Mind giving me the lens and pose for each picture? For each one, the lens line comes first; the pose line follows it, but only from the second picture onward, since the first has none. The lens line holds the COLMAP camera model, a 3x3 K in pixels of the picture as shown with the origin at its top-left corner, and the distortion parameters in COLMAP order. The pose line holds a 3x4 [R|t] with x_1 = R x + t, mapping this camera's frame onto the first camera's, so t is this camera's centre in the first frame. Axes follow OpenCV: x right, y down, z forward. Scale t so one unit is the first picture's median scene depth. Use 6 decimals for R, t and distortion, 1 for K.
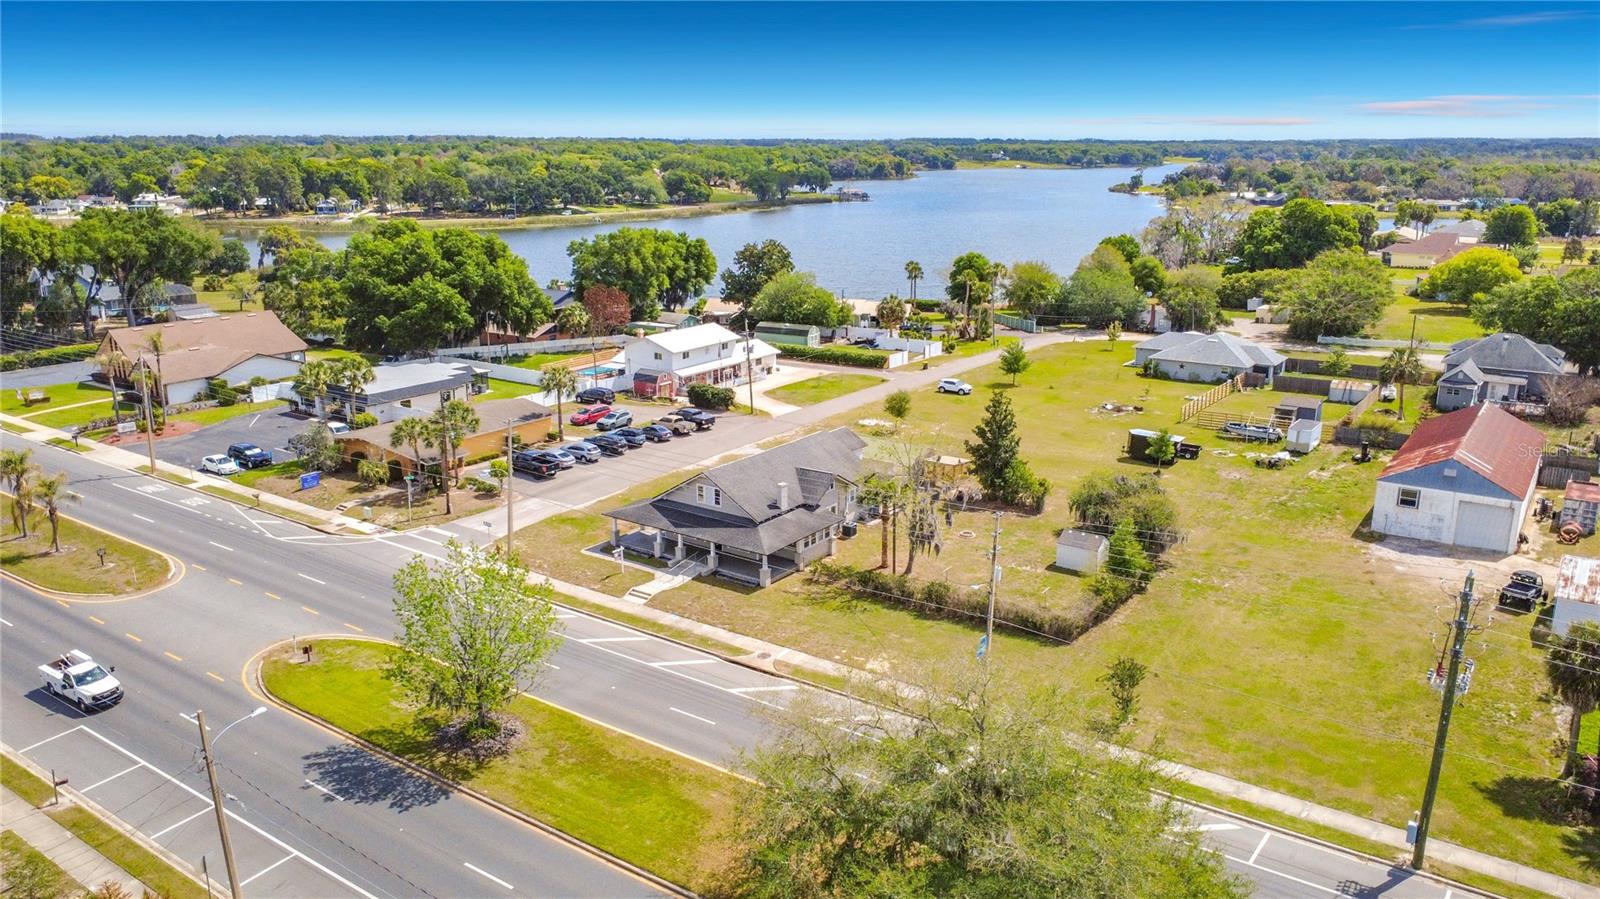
lens RADIAL K [[1191.8, 0, 801.2], [0, 1191.8, 455.4], [0, 0, 1]] dist [-0.000888, 0.003476]
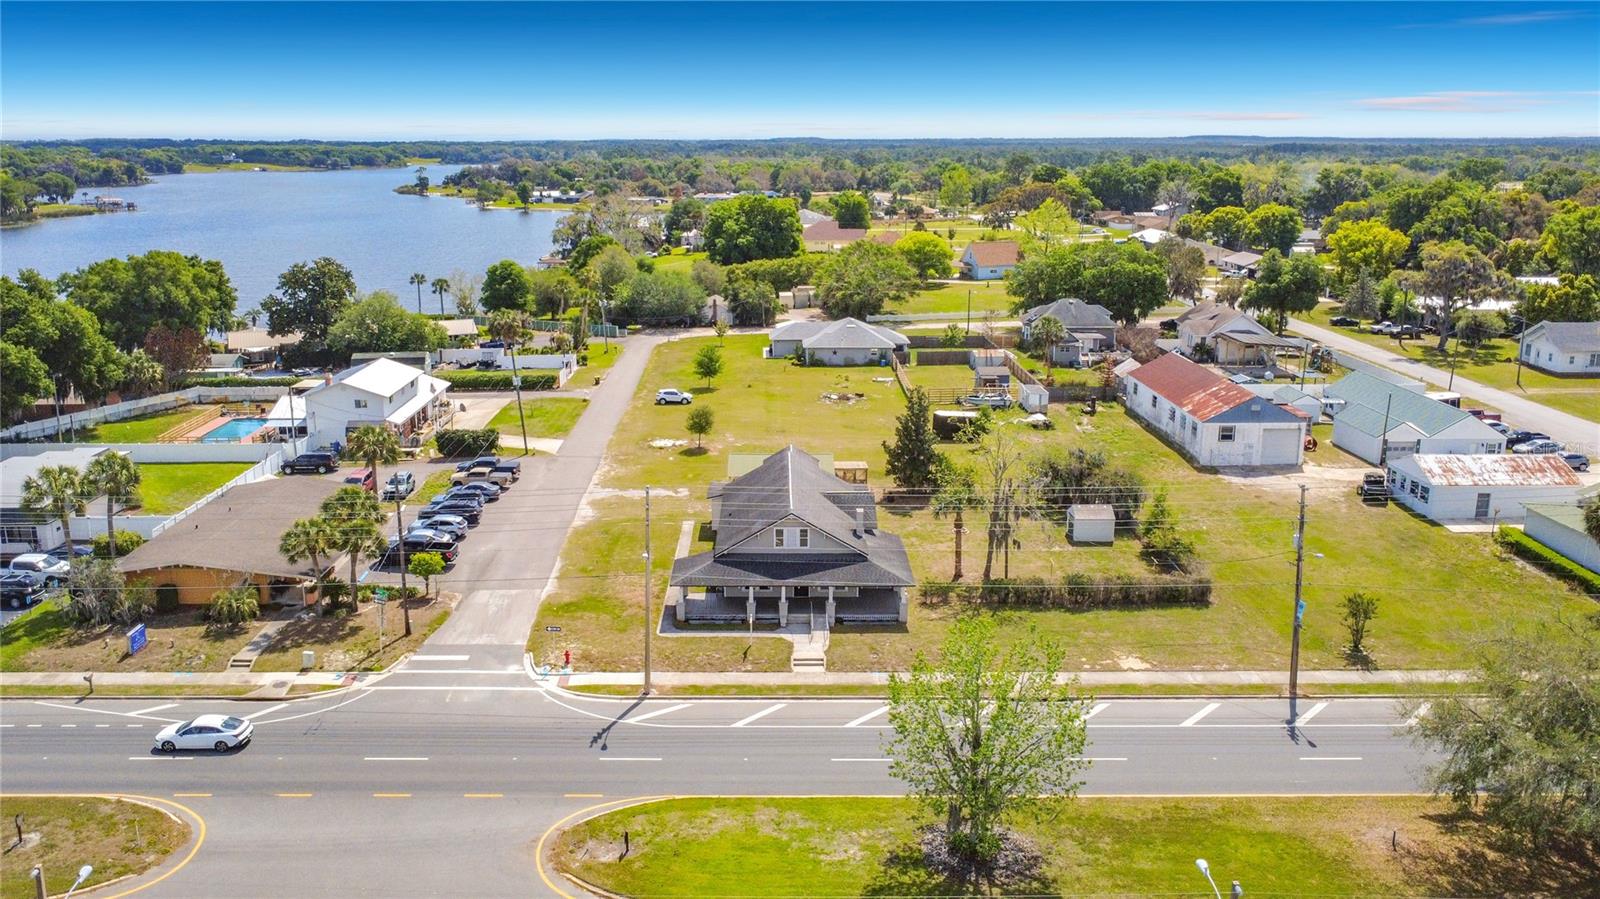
lens RADIAL K [[1191.8, 0, 801.8], [0, 1191.8, 443.1], [0, 0, 1]] dist [-0.000888, 0.003476]
pose [[0.807399, -0.144091, 0.572140, -0.486309], [0.150121, 0.987976, 0.036968, -0.058222], [-0.570588, 0.056042, 0.819322, 0.225311]]
